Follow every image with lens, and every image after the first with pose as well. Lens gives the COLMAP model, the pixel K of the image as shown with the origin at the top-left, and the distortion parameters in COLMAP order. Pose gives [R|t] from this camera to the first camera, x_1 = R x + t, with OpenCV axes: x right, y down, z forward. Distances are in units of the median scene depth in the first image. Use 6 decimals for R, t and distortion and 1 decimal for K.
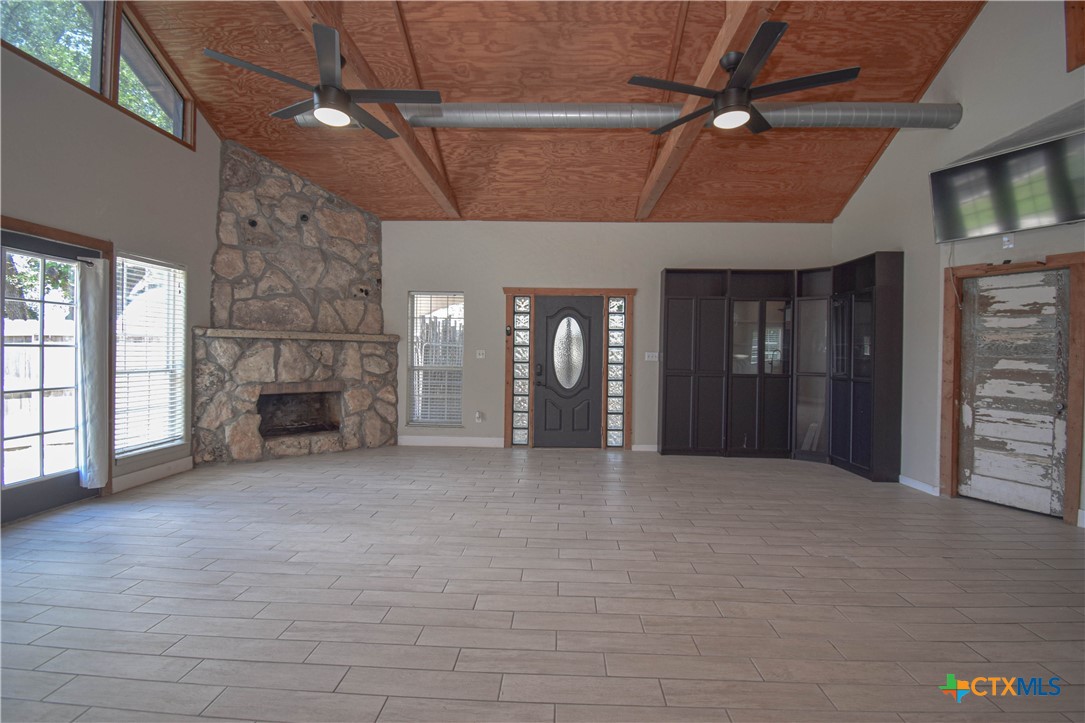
lens RADIAL K [[485.5, 0, 546.1], [0, 485.5, 356.9], [0, 0, 1]] dist [0.028351, -0.028952]
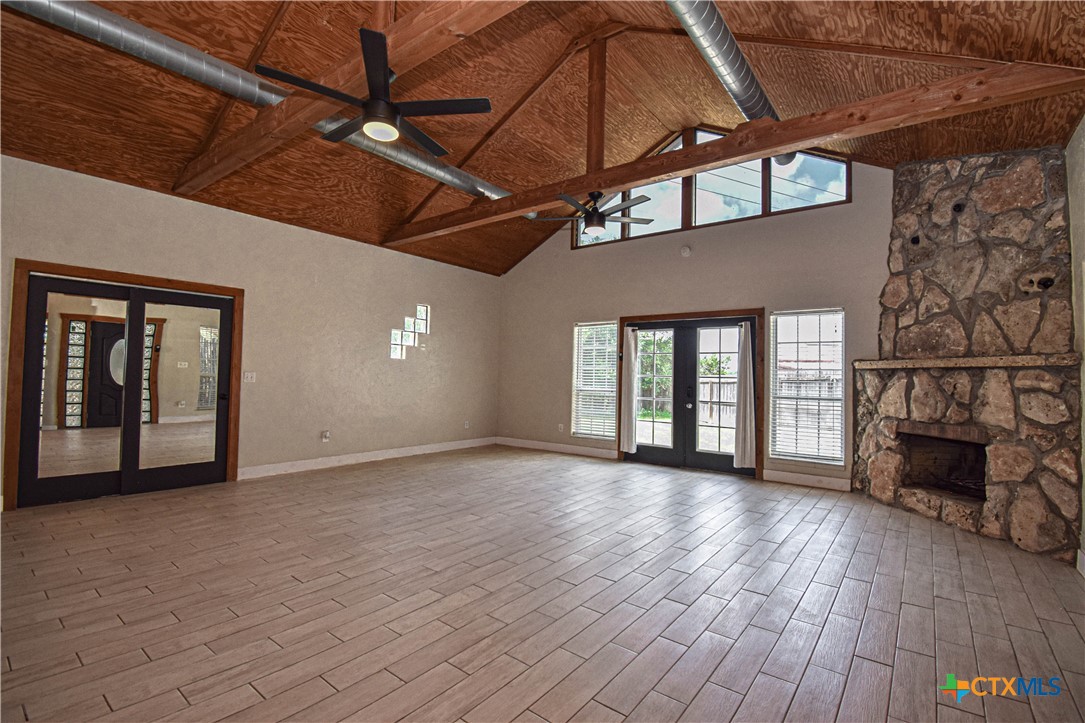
lens RADIAL K [[490.8, 0, 542.5], [0, 490.8, 361.5], [0, 0, 1]] dist [-0.000375, -0.022916]
pose [[-0.592003, -0.051638, -0.804280, 0.503197], [-0.037987, 0.998624, -0.036154, 0.005503], [0.805040, 0.009149, -0.593150, 0.976287]]
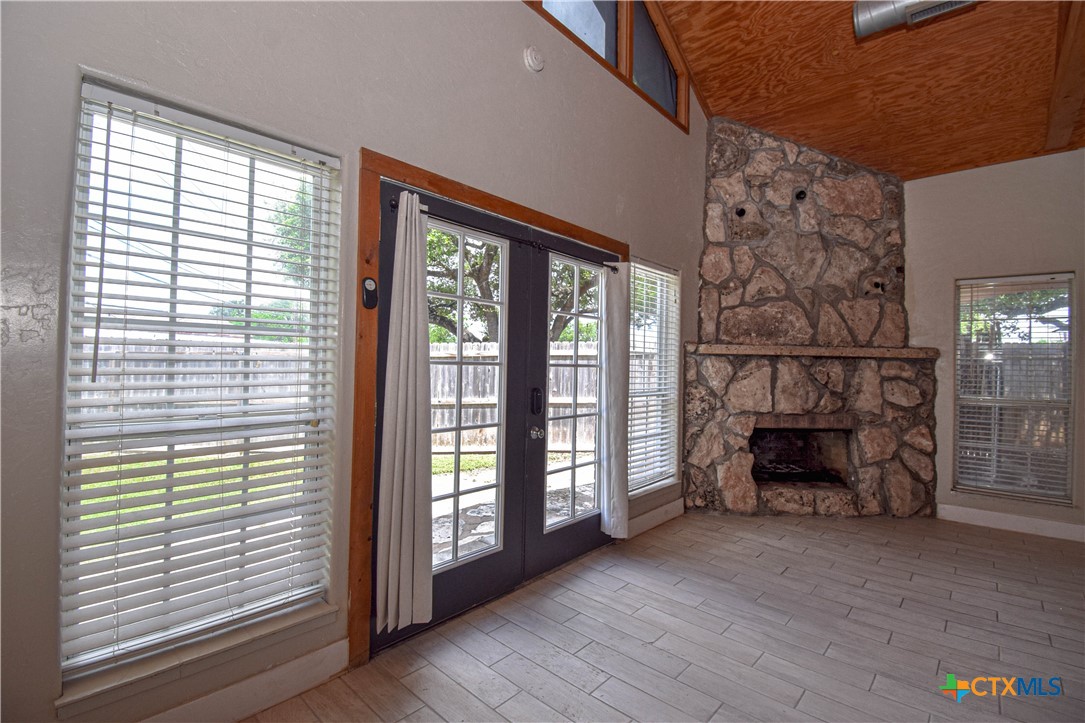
lens RADIAL K [[485.5, 0, 546.1], [0, 485.5, 356.9], [0, 0, 1]] dist [0.028351, -0.028952]
pose [[0.765175, -0.010311, -0.643739, -0.329594], [-0.013395, 0.999400, -0.031930, -0.006103], [0.643683, 0.033055, 0.764578, 0.188574]]
